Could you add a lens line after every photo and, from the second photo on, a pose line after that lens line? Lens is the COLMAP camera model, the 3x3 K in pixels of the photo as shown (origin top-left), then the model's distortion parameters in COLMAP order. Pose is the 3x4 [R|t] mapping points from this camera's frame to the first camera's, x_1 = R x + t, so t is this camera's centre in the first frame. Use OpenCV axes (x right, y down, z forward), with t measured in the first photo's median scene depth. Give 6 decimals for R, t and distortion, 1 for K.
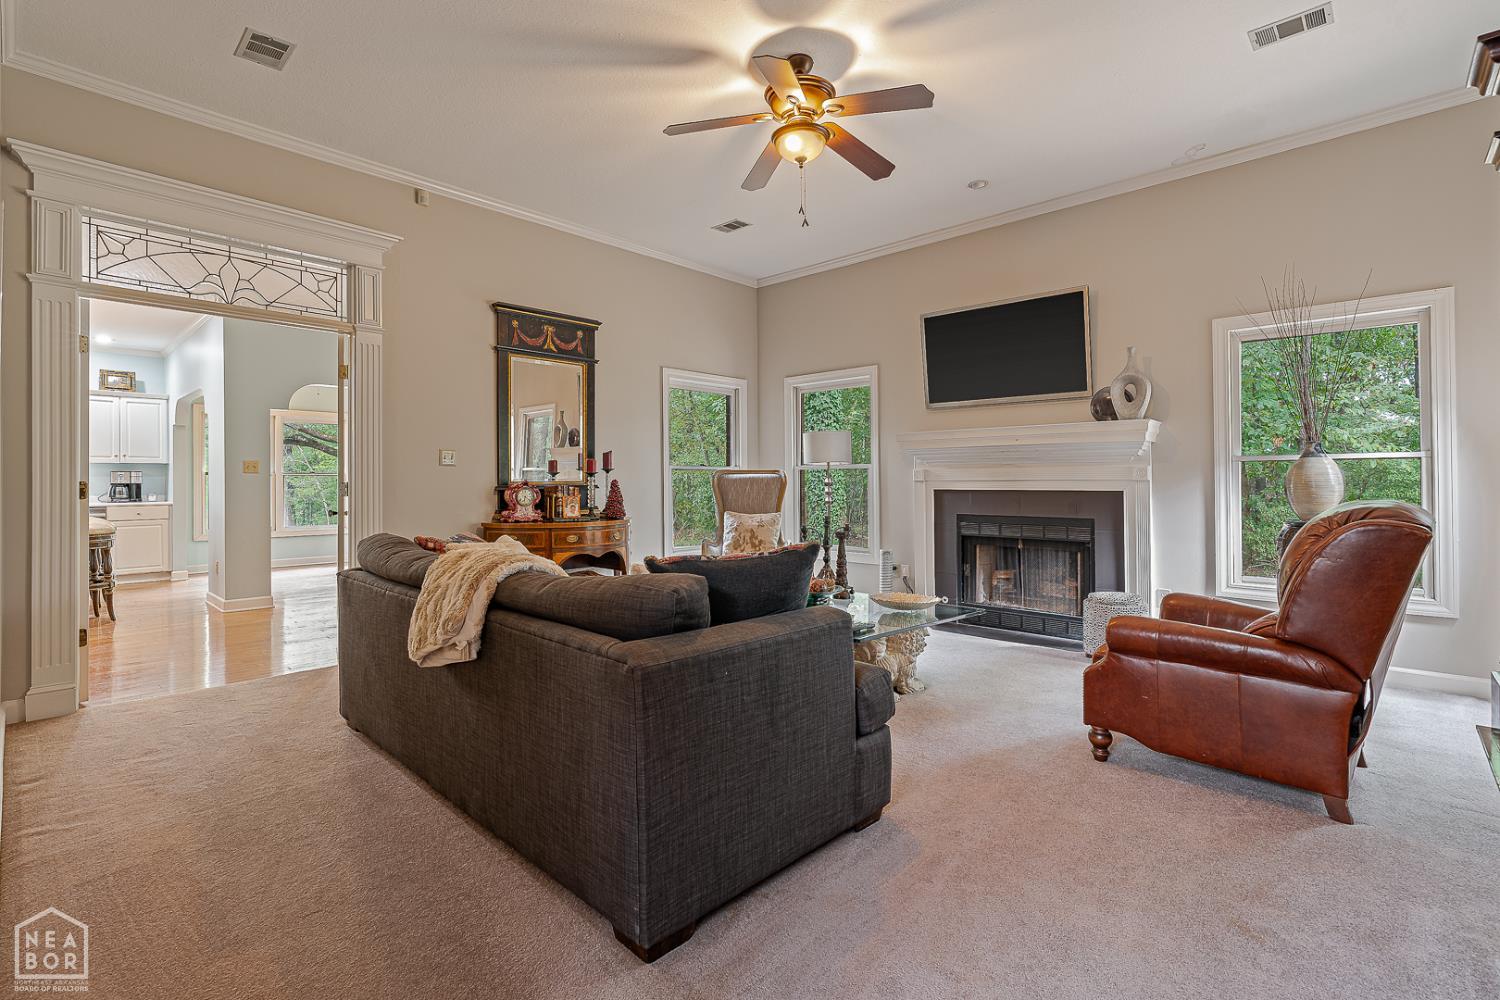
lens RADIAL K [[684.4, 0, 750.0], [0, 684.4, 500.0], [0, 0, 1]] dist [-0.002325, -0.000055]
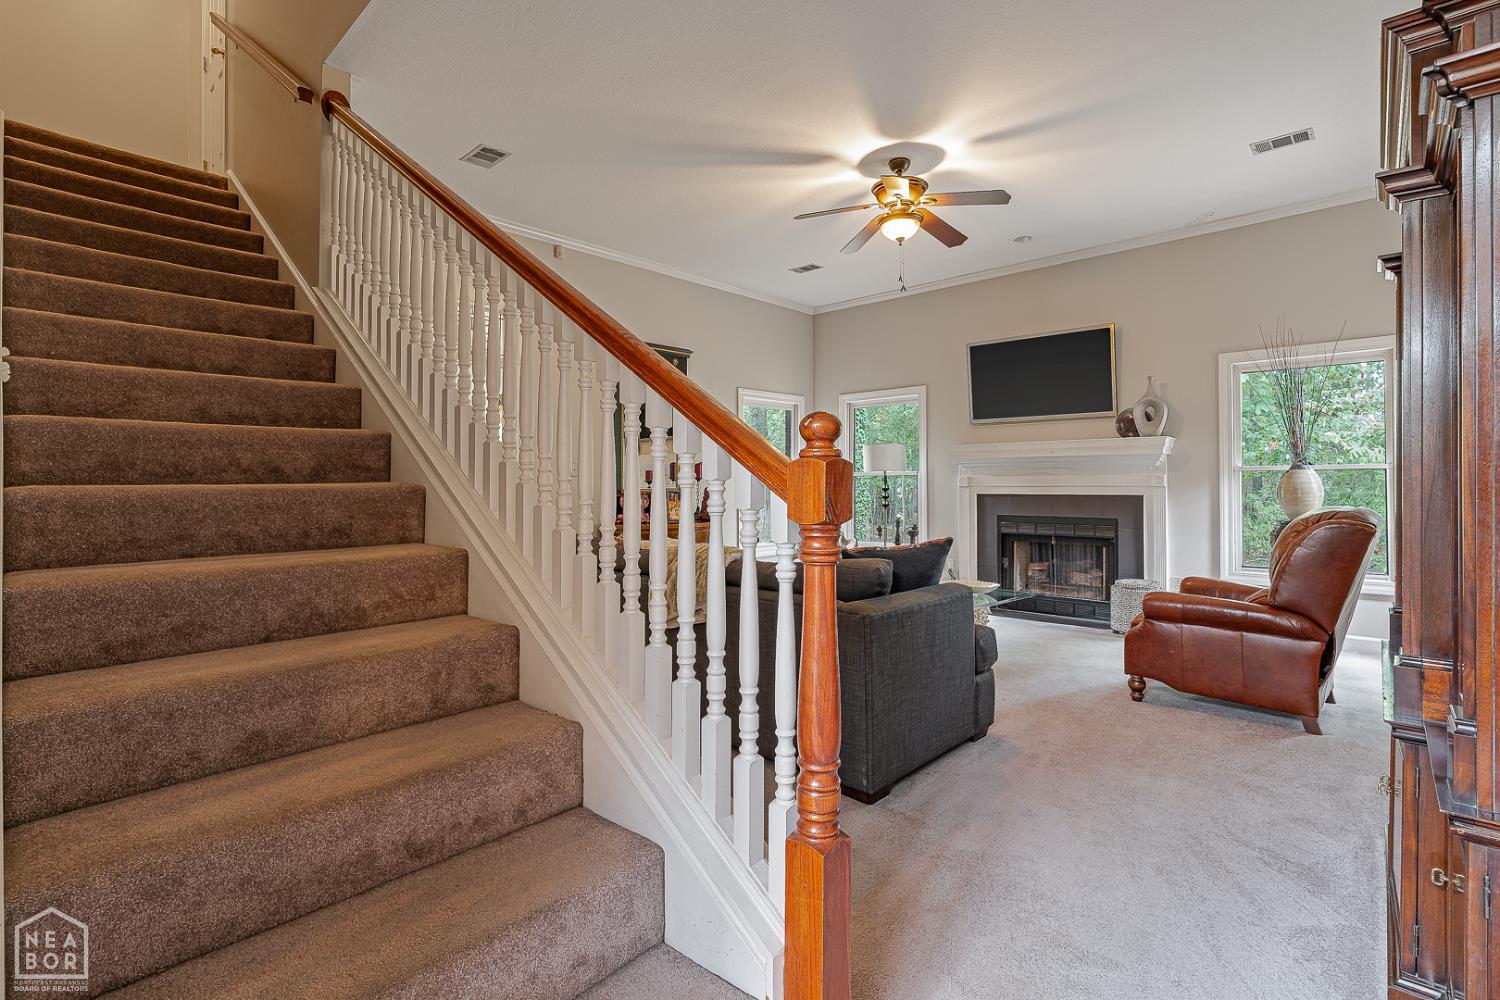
lens RADIAL K [[692.8, 0, 749.6], [0, 692.8, 507.5], [0, 0, 1]] dist [-0.000215, -0.000231]
pose [[0.999949, -0.004864, 0.008863, -0.229011], [0.004760, 0.999919, 0.011765, -0.014045], [-0.008919, -0.011722, 0.999892, -0.306559]]
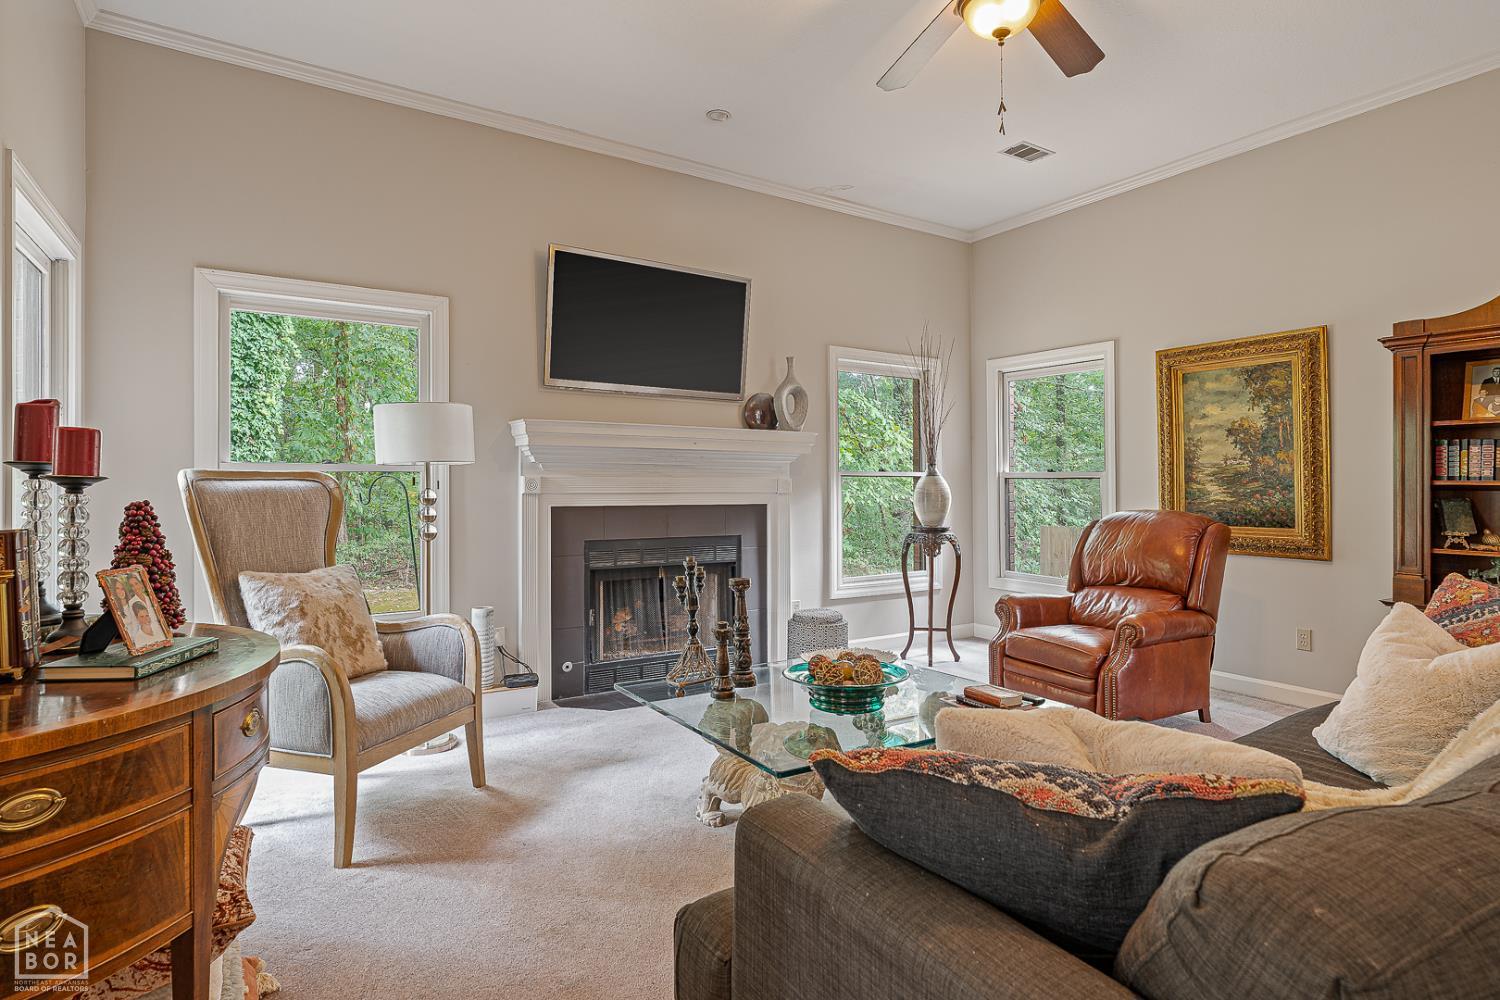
lens RADIAL K [[788.8, 0, 757.0], [0, 788.8, 498.1], [0, 0, 1]] dist [-0.002447, 0.001176]
pose [[0.251139, -0.001351, 0.967950, -0.780817], [0.030708, 0.999507, -0.006572, -0.022120], [-0.967464, 0.031374, 0.251056, 1.109562]]
